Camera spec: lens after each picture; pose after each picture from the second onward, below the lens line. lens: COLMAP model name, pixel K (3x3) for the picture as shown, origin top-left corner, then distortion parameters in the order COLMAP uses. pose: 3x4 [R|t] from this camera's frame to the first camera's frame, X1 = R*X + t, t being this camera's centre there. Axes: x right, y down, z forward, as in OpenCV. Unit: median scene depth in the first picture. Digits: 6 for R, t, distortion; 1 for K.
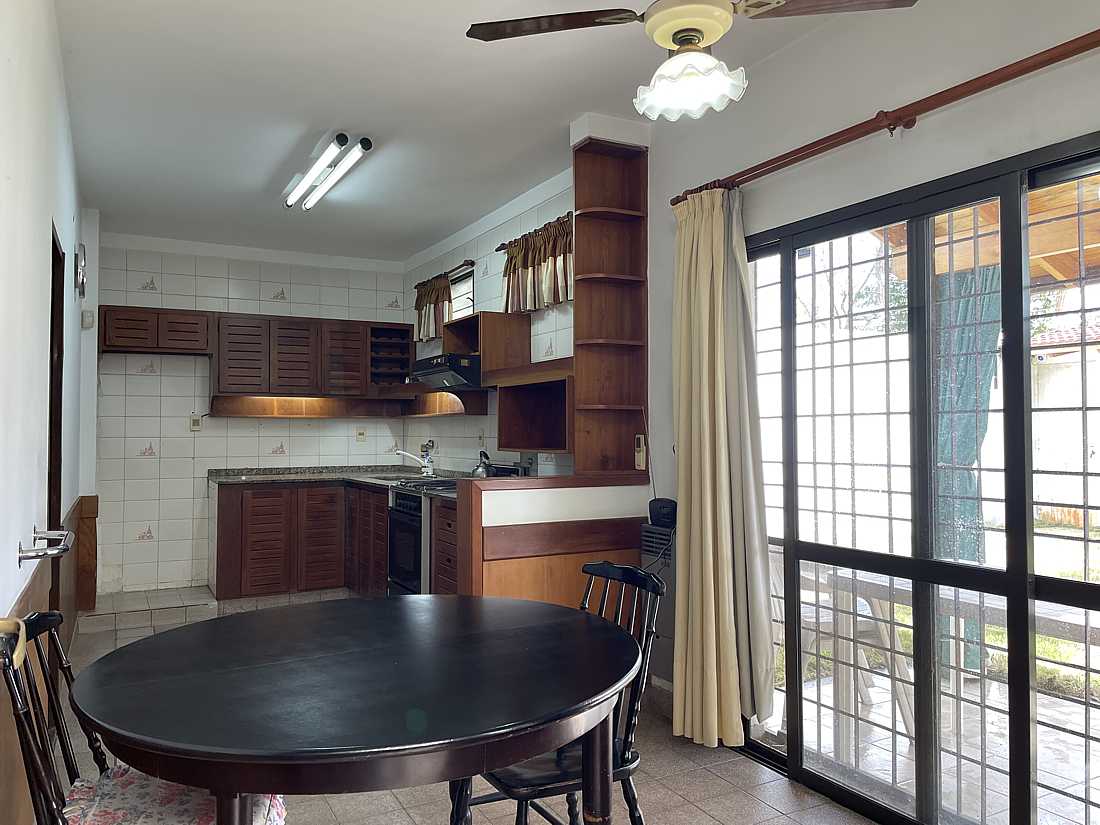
lens RADIAL K [[850.6, 0, 550.0], [0, 850.6, 412.5], [0, 0, 1]] dist [0.060810, -0.094830]
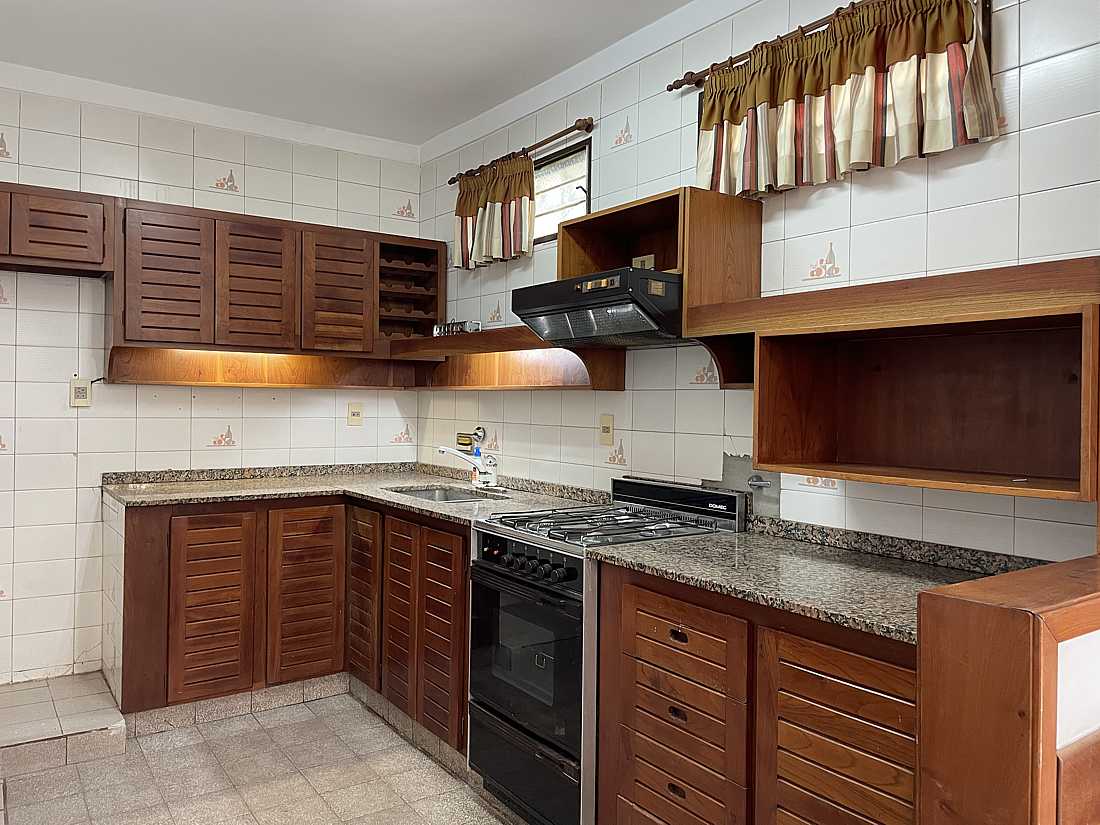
lens RADIAL K [[850.6, 0, 550.0], [0, 850.6, 412.5], [0, 0, 1]] dist [0.060810, -0.094830]
pose [[0.992680, 0.014768, 0.119867, -0.168970], [-0.019245, 0.999156, 0.036280, -0.002009], [-0.119230, -0.038321, 0.992127, 0.388469]]
